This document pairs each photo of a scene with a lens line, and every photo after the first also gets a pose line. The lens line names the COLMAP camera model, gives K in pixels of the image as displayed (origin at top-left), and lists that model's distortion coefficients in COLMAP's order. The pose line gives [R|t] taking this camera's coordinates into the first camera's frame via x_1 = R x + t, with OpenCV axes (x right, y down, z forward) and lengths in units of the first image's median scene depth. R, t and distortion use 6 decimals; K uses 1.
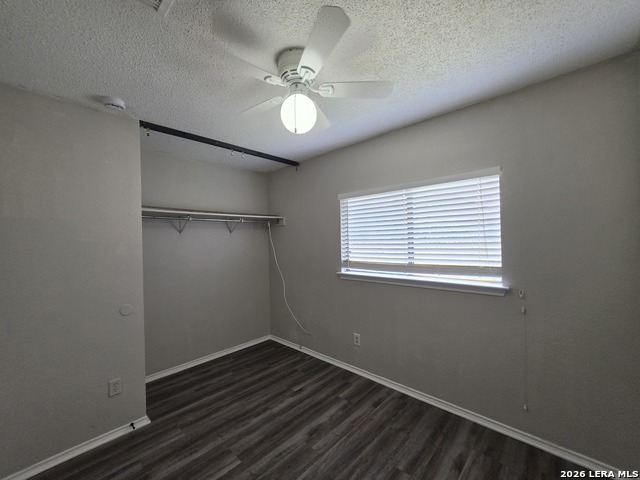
lens RADIAL K [[257.8, 0, 325.2], [0, 257.8, 241.5], [0, 0, 1]] dist [0.001646, 0.000634]
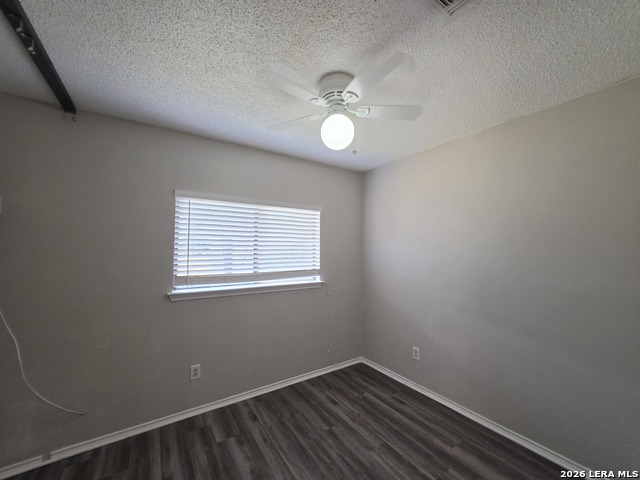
lens RADIAL K [[257.8, 0, 316.8], [0, 257.8, 243.0], [0, 0, 1]] dist [0.001646, 0.000634]
pose [[0.243946, 0.044917, 0.968748, -0.732584], [-0.005514, 0.998975, -0.044930, 0.008900], [-0.969773, 0.005619, 0.243943, 0.530910]]
